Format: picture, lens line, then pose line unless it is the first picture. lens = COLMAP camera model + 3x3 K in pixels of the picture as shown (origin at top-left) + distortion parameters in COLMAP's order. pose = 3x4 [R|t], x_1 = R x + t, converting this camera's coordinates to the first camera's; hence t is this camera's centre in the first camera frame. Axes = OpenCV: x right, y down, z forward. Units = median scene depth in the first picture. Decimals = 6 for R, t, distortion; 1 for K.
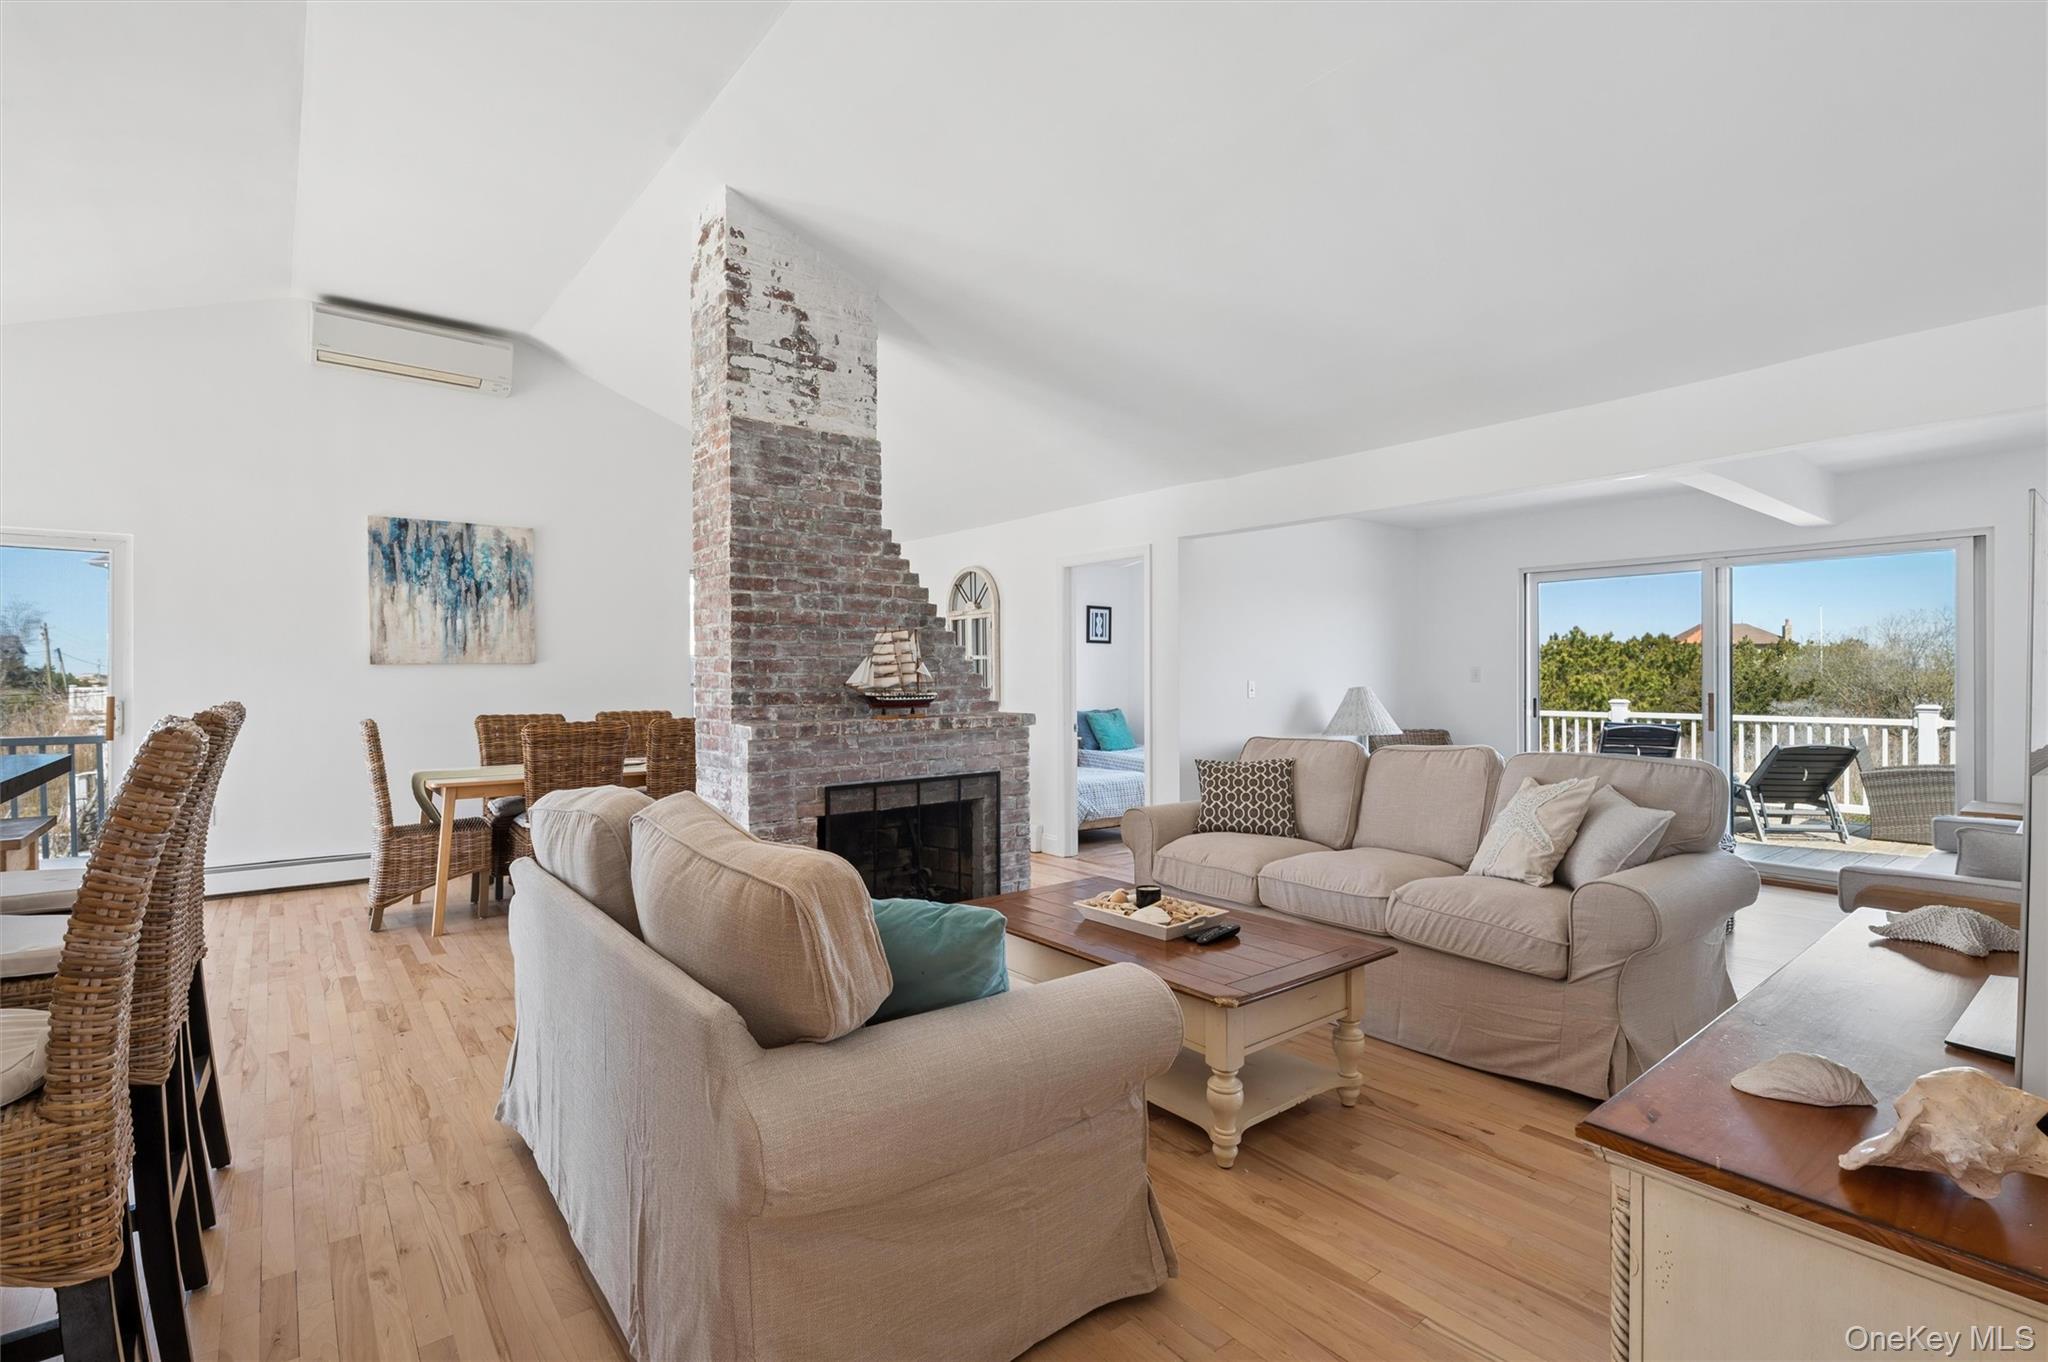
lens RADIAL K [[938.3, 0, 1024.0], [0, 938.3, 681.0], [0, 0, 1]] dist [0.001854, -0.000109]
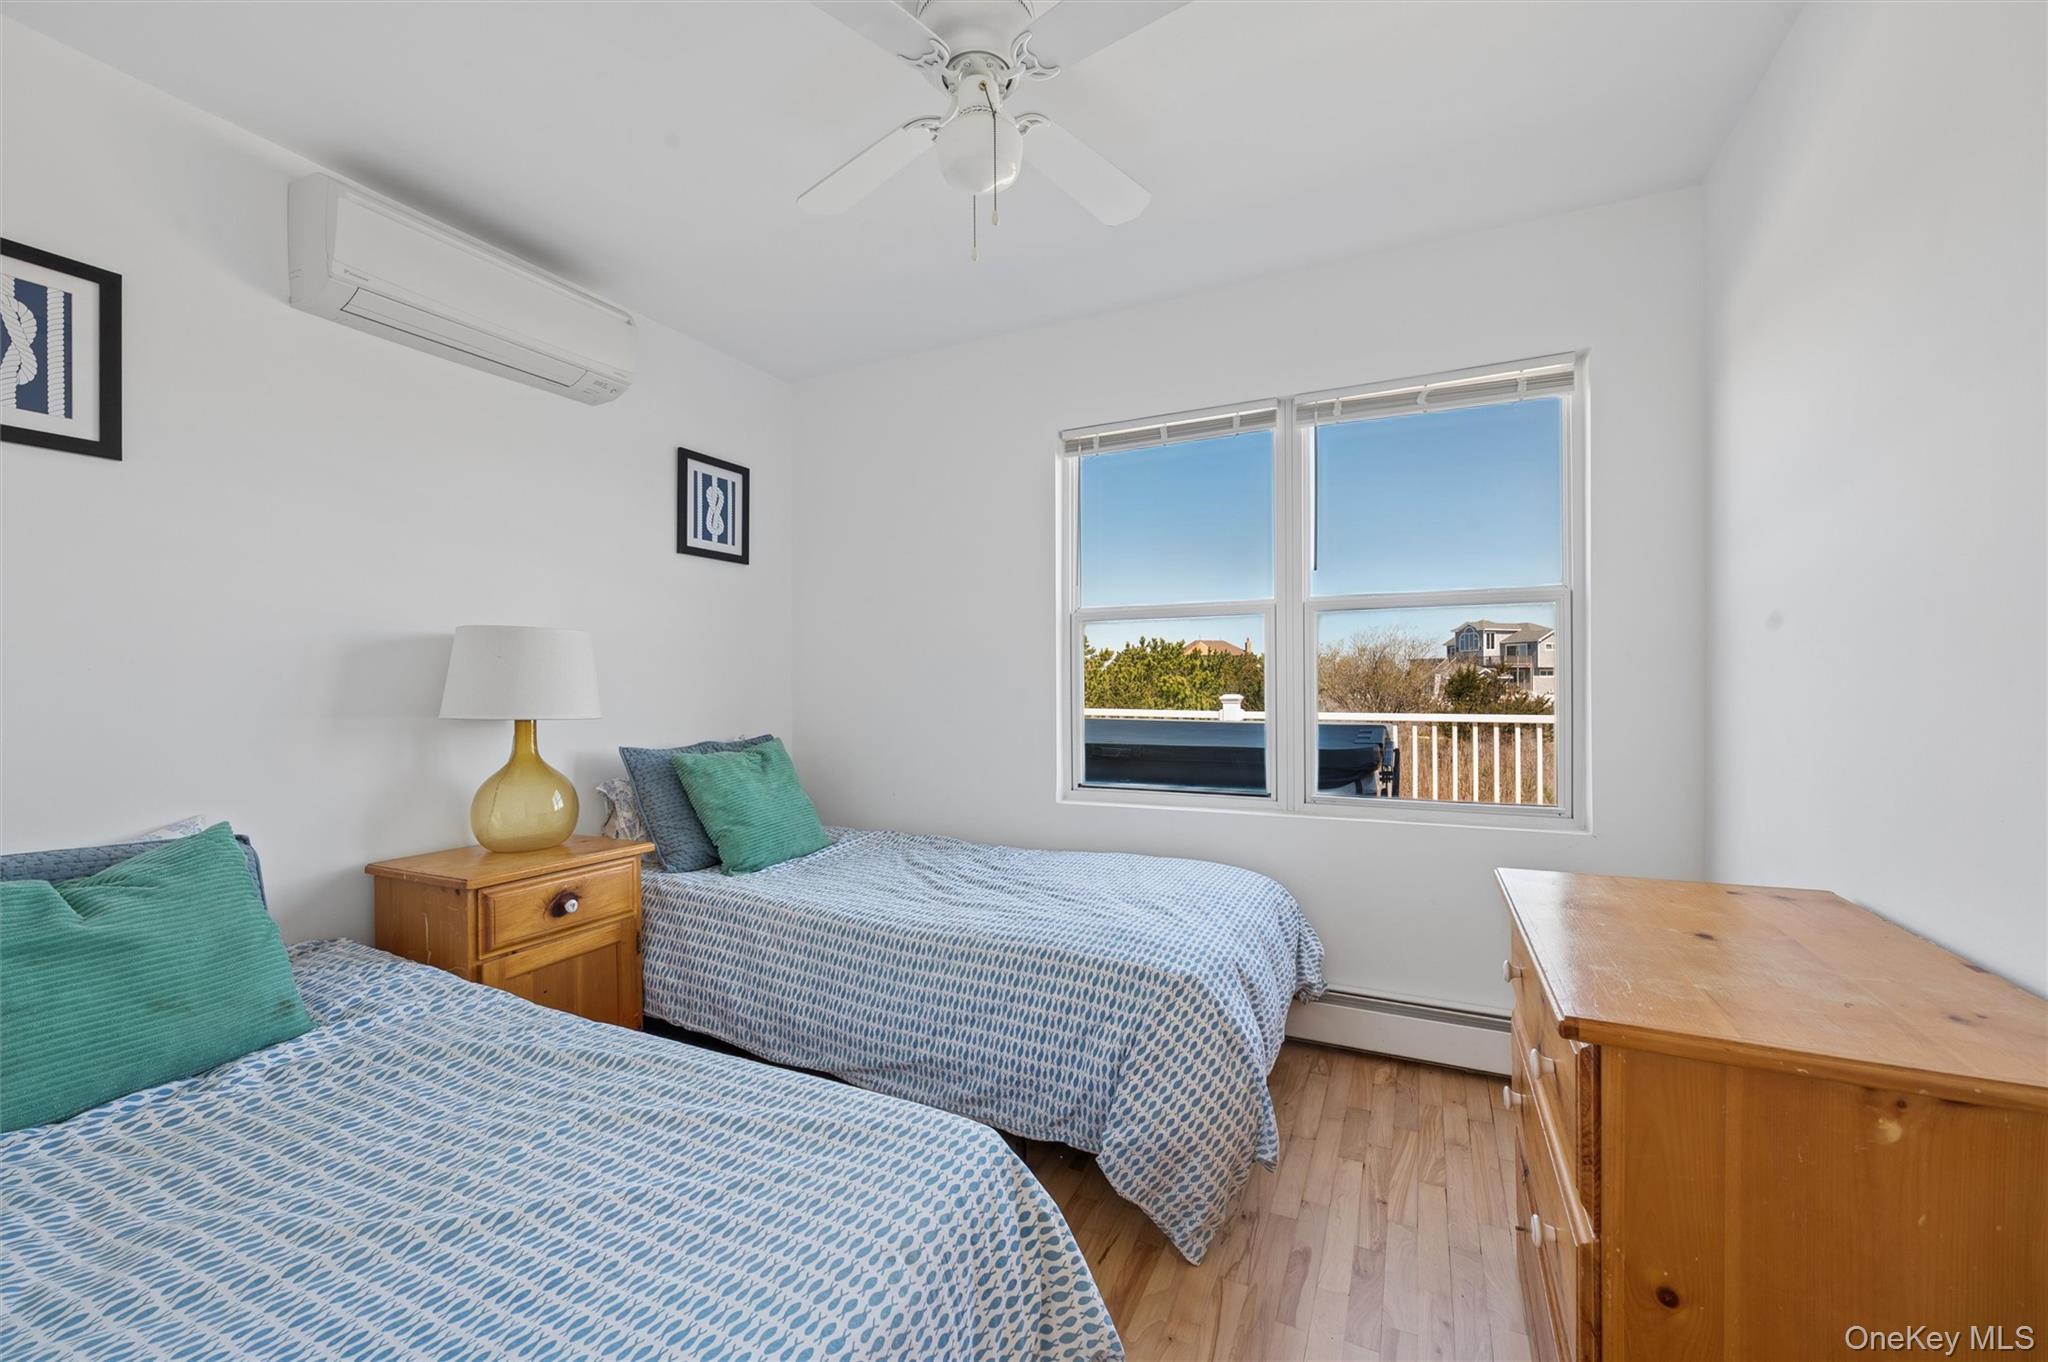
lens RADIAL K [[819.7, 0, 1028.8], [0, 819.7, 683.8], [0, 0, 1]] dist [0.006967, 0.000028]
pose [[0.902960, -0.004849, 0.429697, 0.069269], [0.005717, 0.999983, -0.000730, 0.012088], [-0.429686, 0.003116, 0.902973, 0.865051]]
